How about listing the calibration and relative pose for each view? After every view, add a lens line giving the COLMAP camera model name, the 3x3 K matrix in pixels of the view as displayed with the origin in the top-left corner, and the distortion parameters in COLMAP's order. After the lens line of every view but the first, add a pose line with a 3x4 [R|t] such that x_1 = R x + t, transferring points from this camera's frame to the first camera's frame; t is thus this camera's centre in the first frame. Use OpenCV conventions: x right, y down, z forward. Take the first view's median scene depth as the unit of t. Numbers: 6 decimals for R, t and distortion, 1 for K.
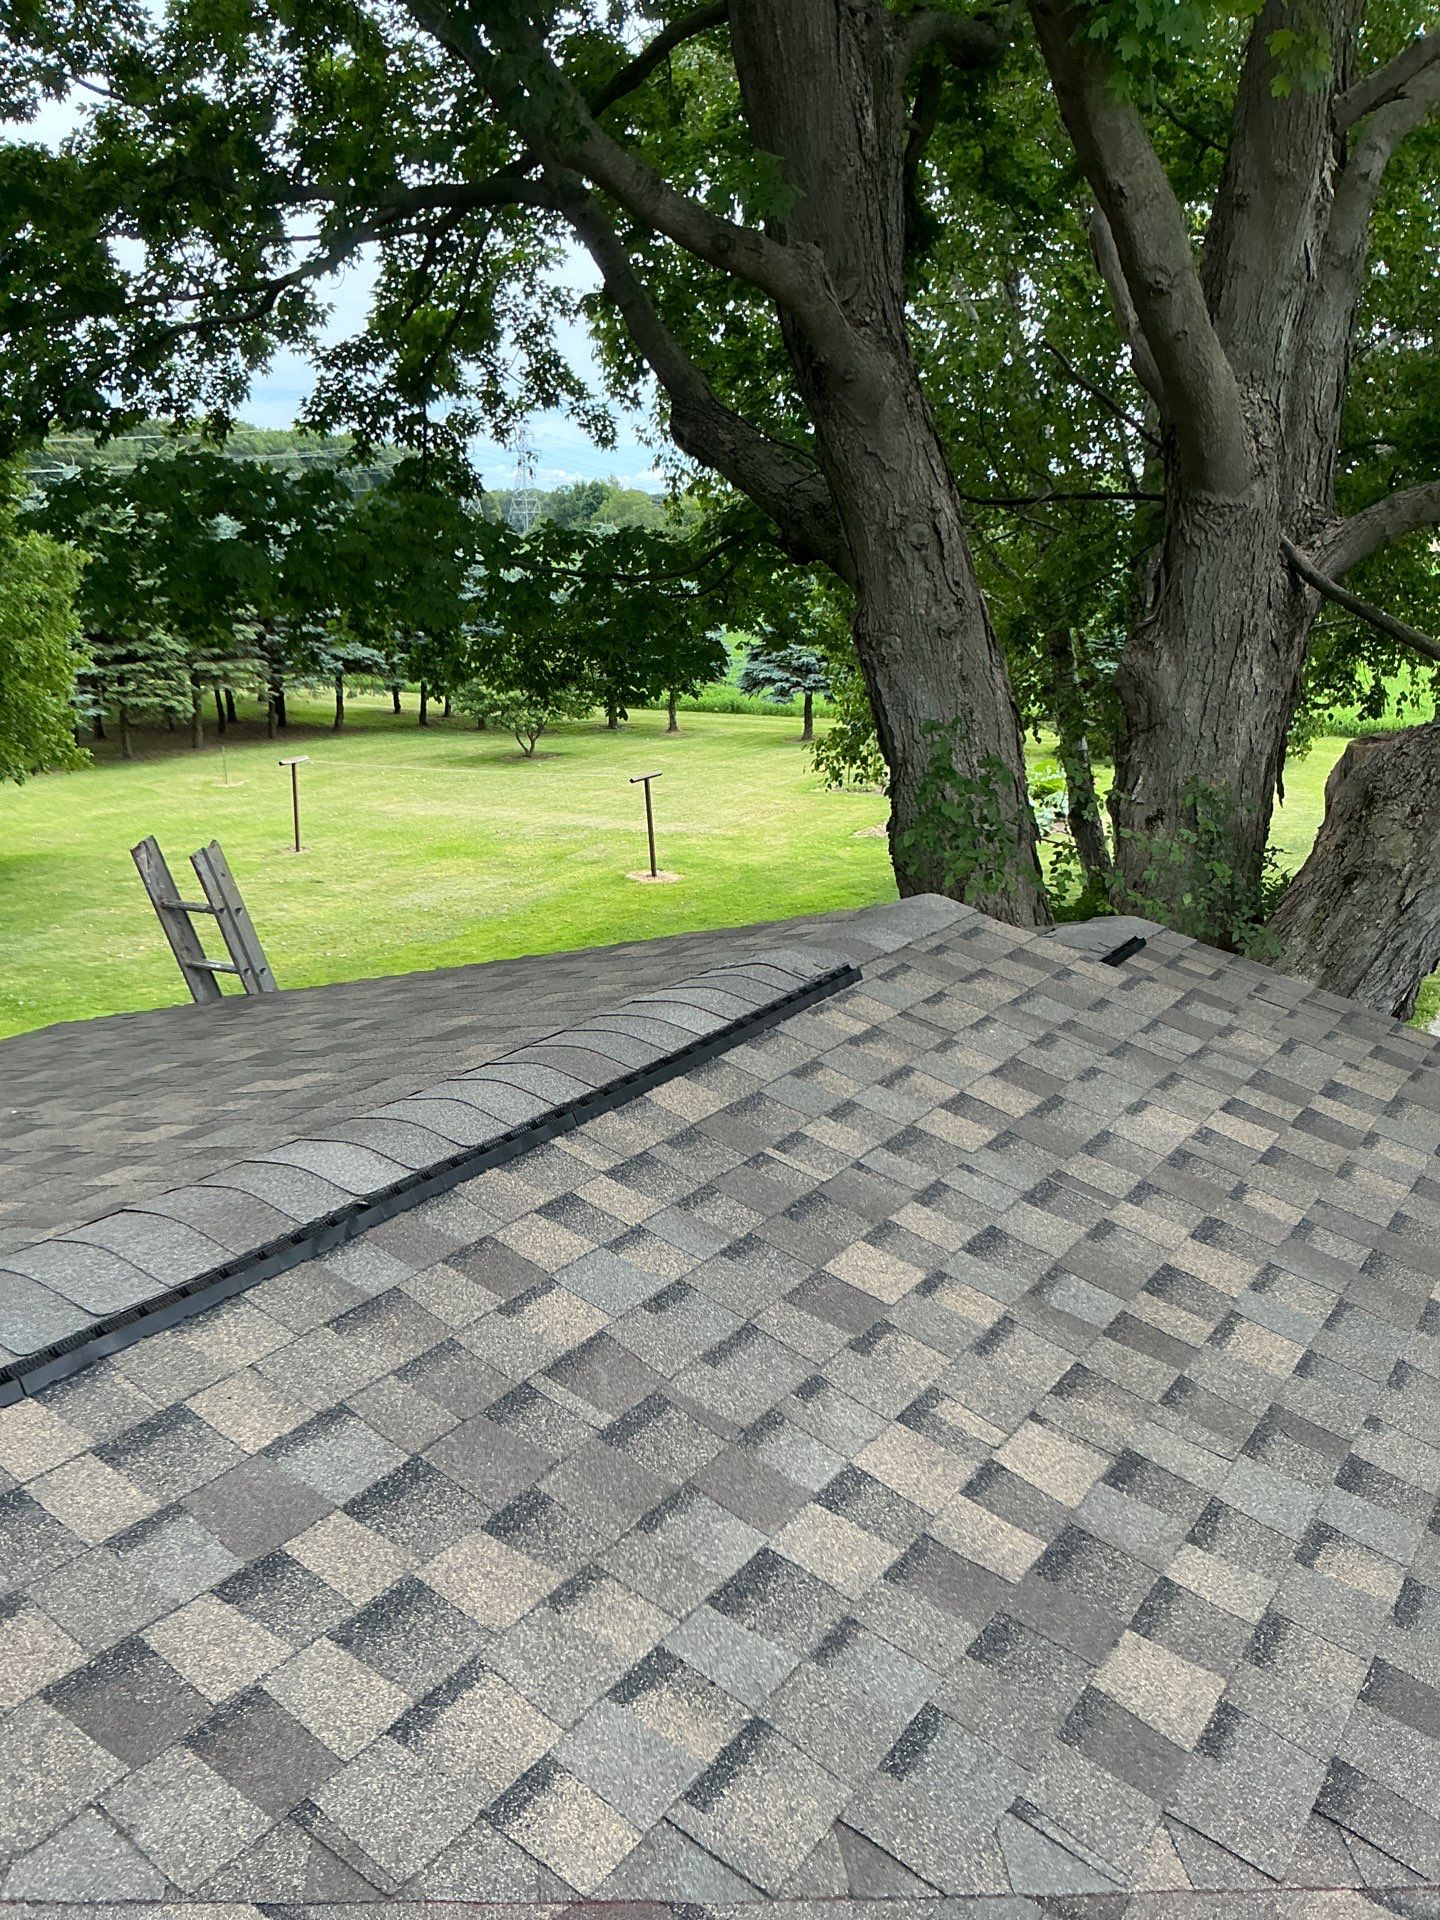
lens RADIAL K [[1624.9, 0, 691.4], [0, 1624.9, 969.9], [0, 0, 1]] dist [0.097518, -0.202284]
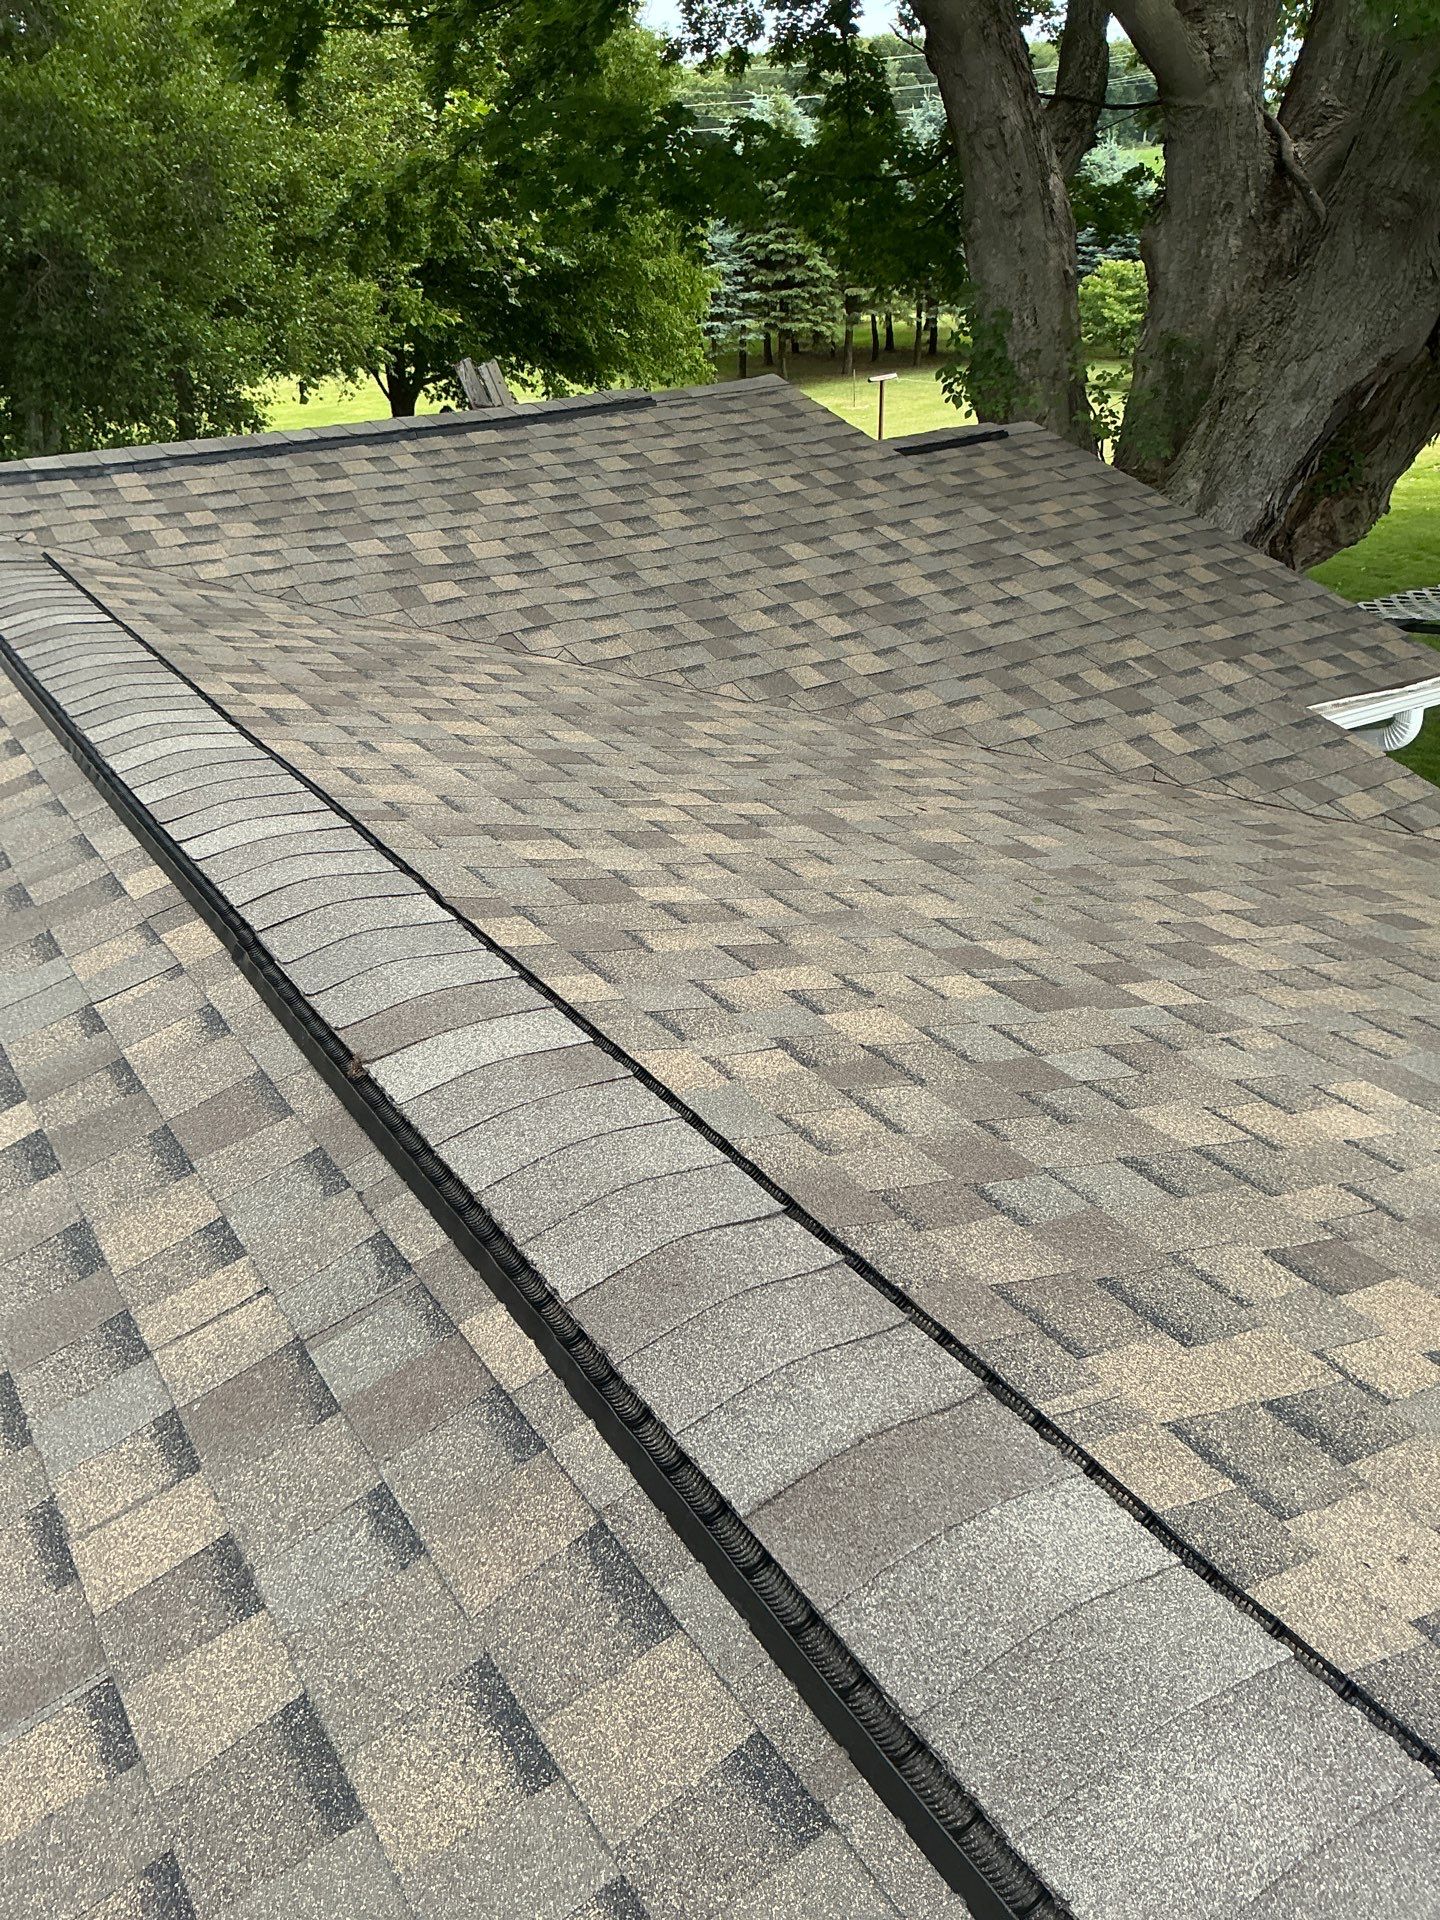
lens RADIAL K [[1624.9, 0, 691.4], [0, 1624.9, 969.9], [0, 0, 1]] dist [0.097518, -0.202284]
pose [[0.906166, 0.156917, -0.392735, 0.307669], [-0.075189, 0.973601, 0.215517, 0.071046], [0.416186, -0.165765, 0.894042, -0.235093]]
